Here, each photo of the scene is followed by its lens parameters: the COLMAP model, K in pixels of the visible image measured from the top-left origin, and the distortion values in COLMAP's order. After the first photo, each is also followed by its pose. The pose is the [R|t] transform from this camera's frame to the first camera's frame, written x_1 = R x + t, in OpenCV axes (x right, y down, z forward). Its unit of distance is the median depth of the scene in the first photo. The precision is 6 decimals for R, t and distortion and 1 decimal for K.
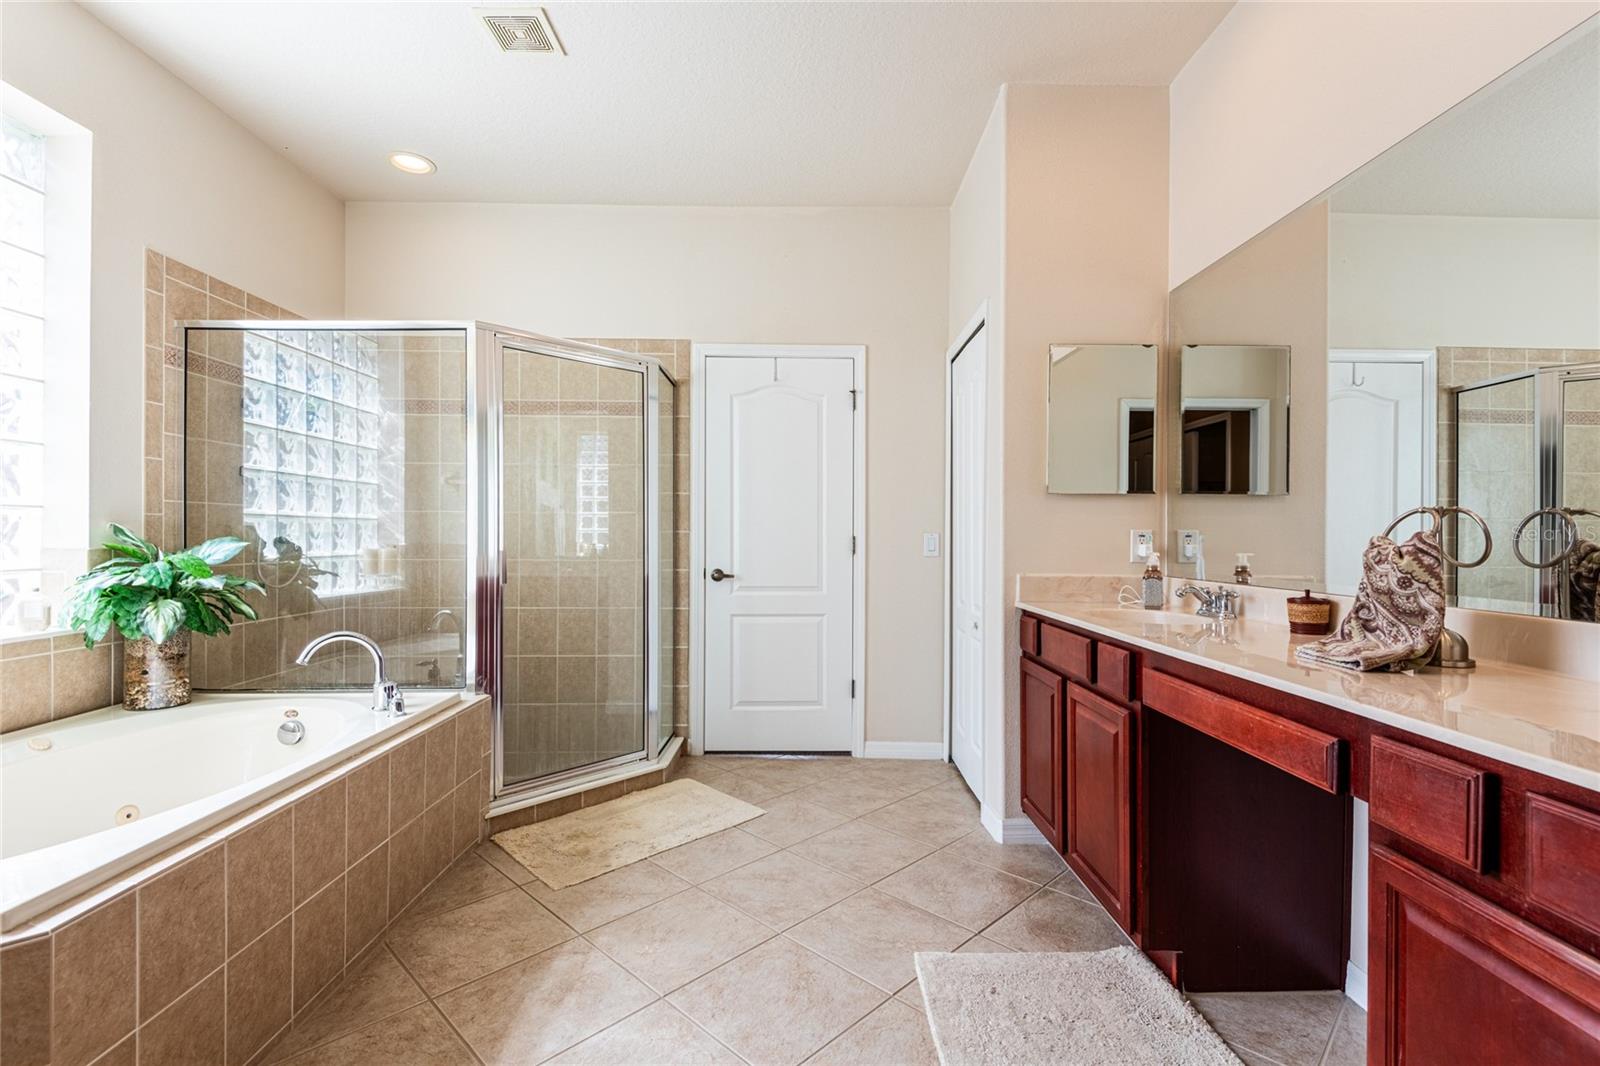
lens RADIAL K [[734.2, 0, 808.3], [0, 734.2, 552.9], [0, 0, 1]] dist [0.034800, -0.018783]
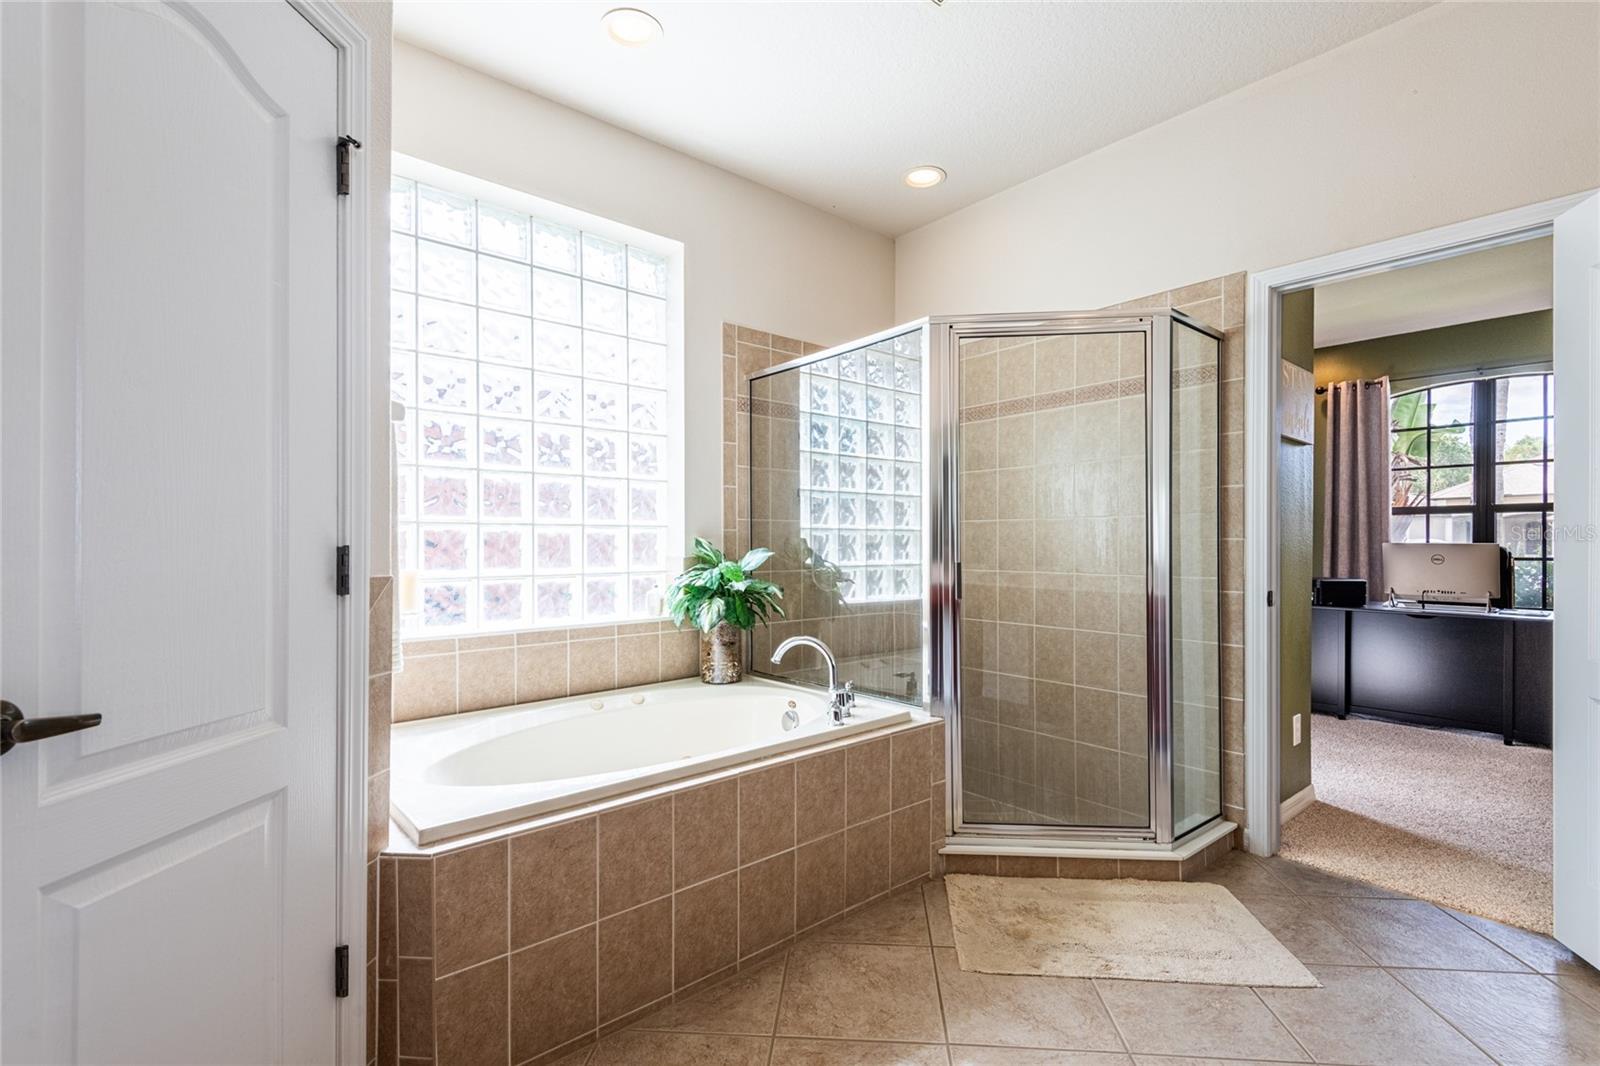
lens RADIAL K [[734.2, 0, 808.3], [0, 734.2, 552.9], [0, 0, 1]] dist [0.034800, -0.018783]
pose [[0.639857, 0.004554, -0.768480, 0.178124], [-0.013400, 0.999897, -0.005233, -0.008388], [0.768377, 0.013646, 0.639852, 0.307368]]
